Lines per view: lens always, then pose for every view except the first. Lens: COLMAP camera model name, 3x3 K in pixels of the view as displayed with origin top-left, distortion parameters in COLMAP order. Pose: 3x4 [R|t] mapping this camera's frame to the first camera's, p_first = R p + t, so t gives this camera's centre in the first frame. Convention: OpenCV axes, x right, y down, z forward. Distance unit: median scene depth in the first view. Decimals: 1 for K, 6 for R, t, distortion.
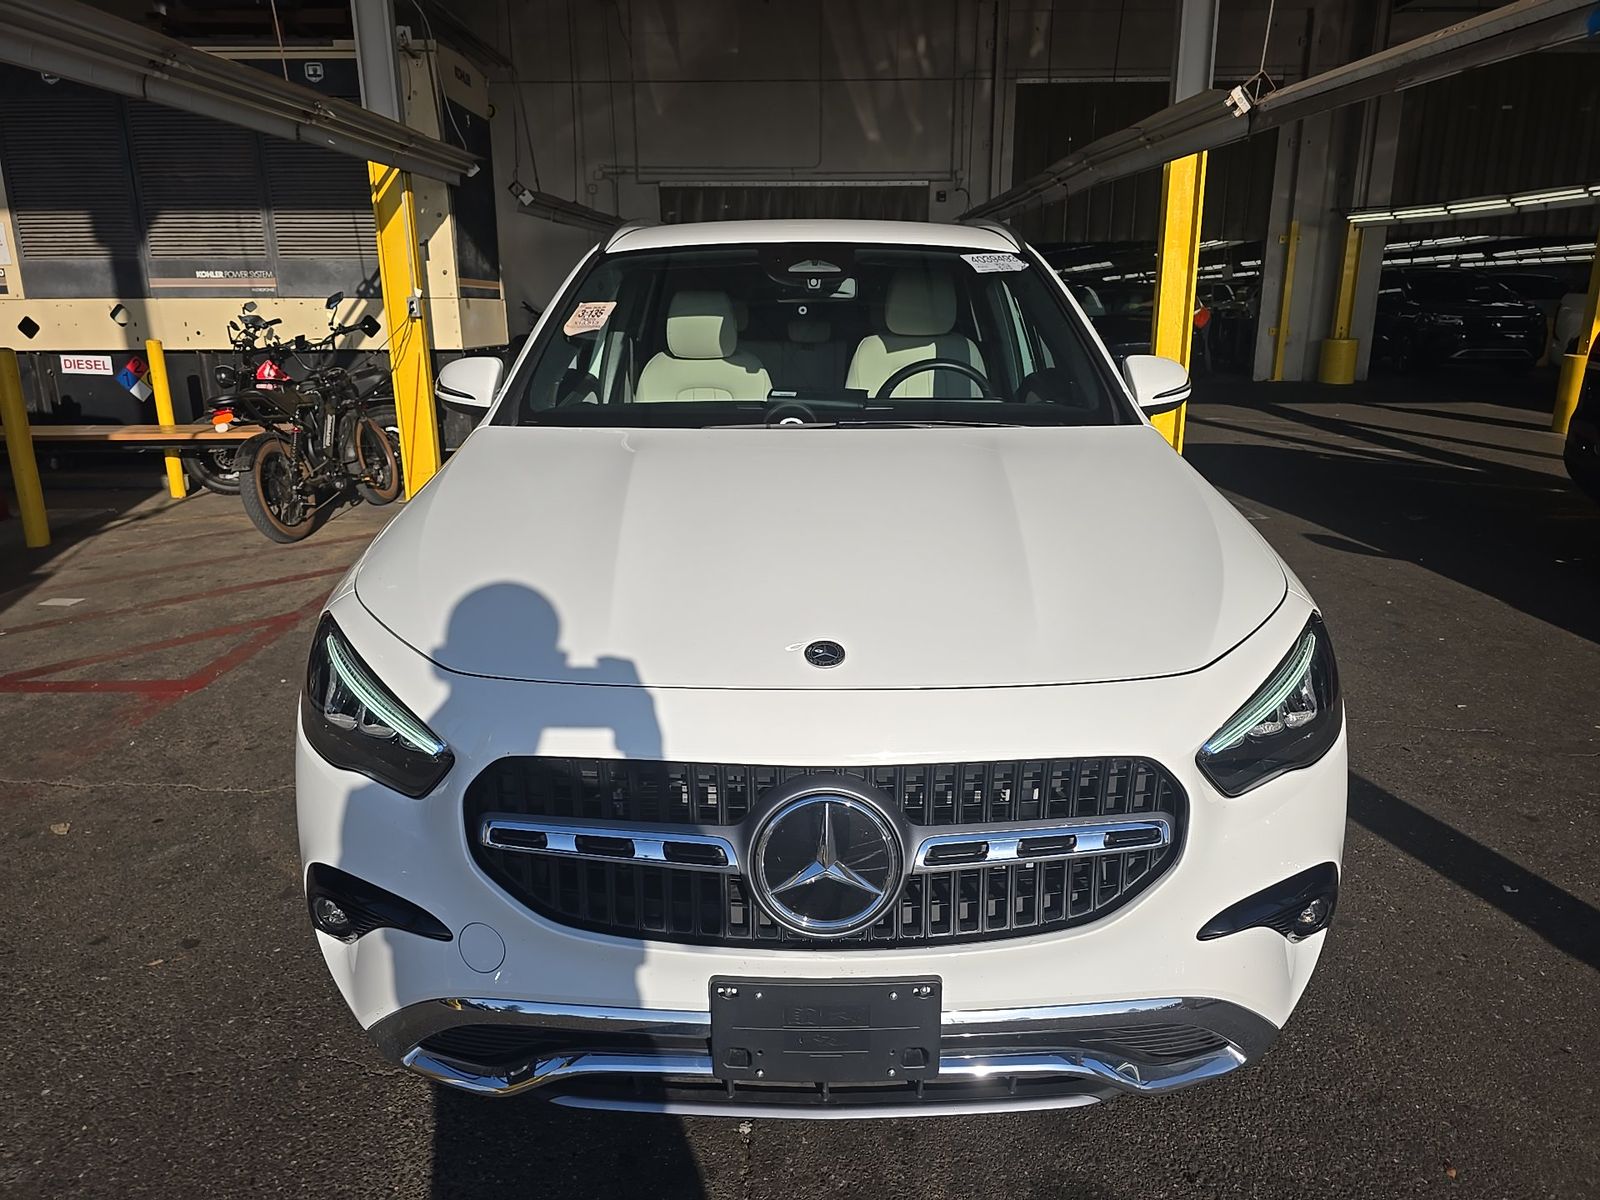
lens RADIAL K [[1075.9, 0, 800.0], [0, 1075.9, 600.0], [0, 0, 1]] dist [0.050899, -0.046611]
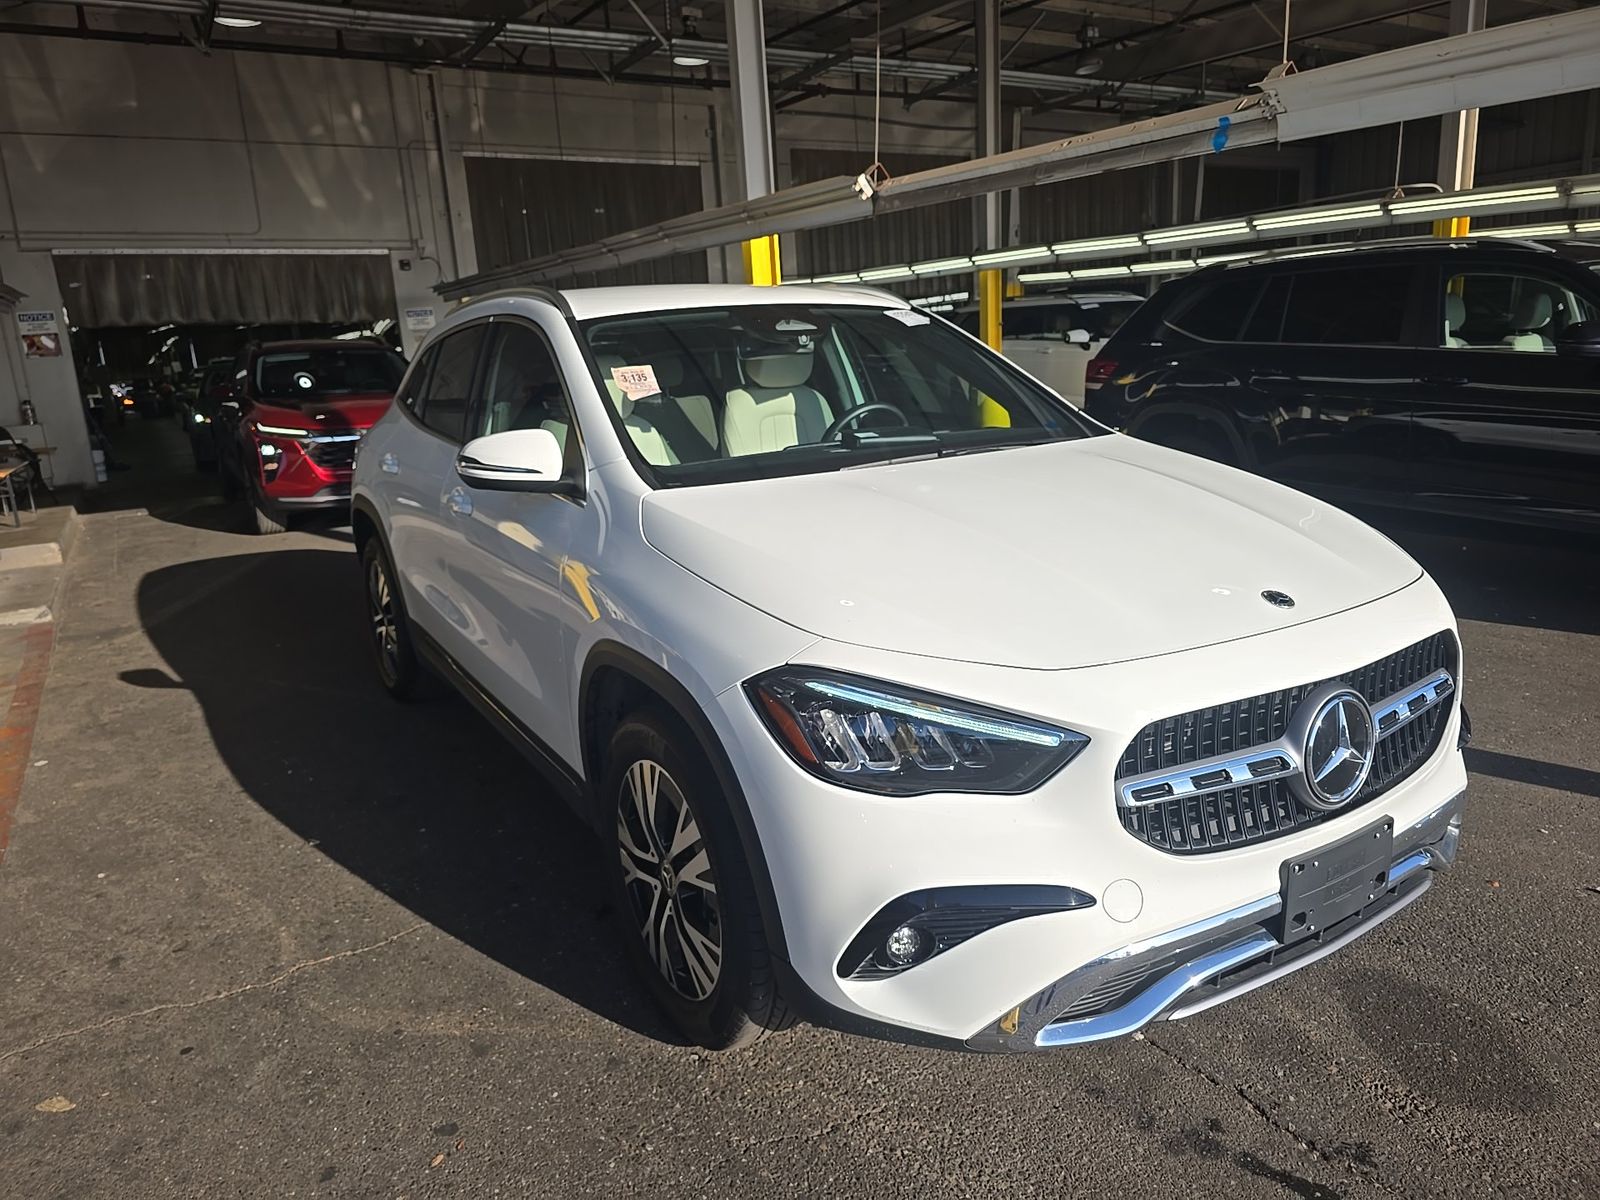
lens RADIAL K [[1075.9, 0, 800.0], [0, 1075.9, 600.0], [0, 0, 1]] dist [0.050899, -0.046611]
pose [[0.847616, -0.162616, 0.505077, -0.113975], [0.191346, 0.981509, -0.005104, -0.005341], [-0.494908, 0.100971, 0.863059, 0.015173]]
